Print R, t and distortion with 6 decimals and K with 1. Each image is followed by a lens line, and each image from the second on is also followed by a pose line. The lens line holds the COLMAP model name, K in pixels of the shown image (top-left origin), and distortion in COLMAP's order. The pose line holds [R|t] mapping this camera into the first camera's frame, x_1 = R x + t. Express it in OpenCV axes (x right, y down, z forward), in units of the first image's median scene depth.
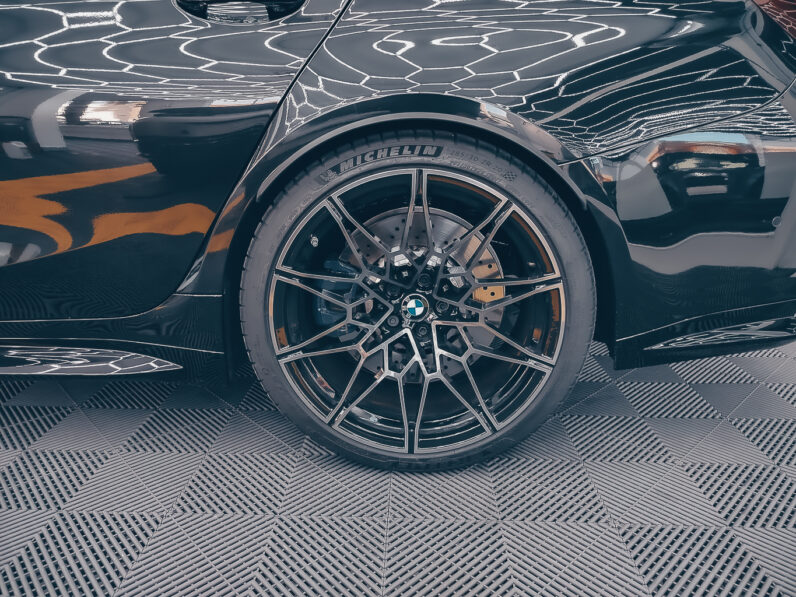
lens RADIAL K [[554.6, 0, 406.0], [0, 554.6, 293.2], [0, 0, 1]] dist [0.035501, -0.005423]
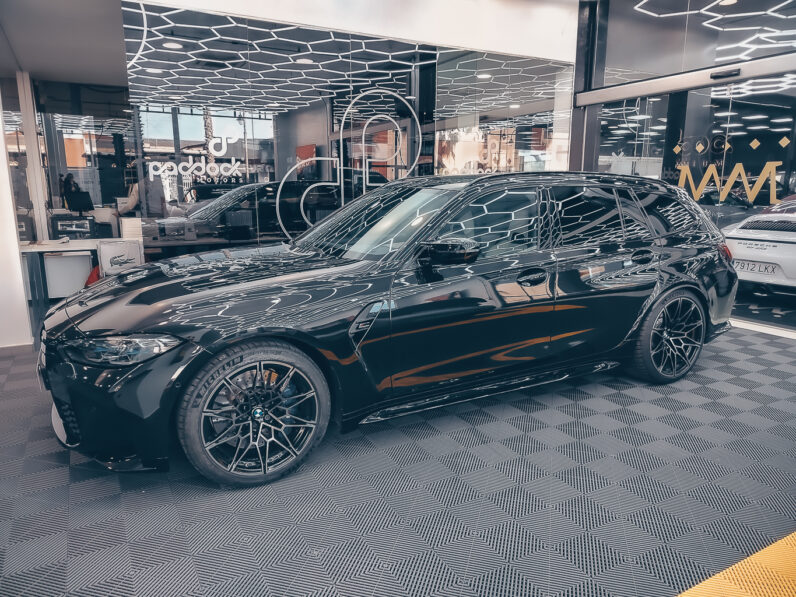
lens RADIAL K [[554.6, 0, 406.0], [0, 554.6, 293.2], [0, 0, 1]] dist [0.035501, -0.005423]
pose [[0.849054, -0.109303, 0.516874, -0.663300], [0.152024, 0.987530, -0.040893, -0.307267], [-0.505960, 0.113298, 0.855084, -1.534492]]
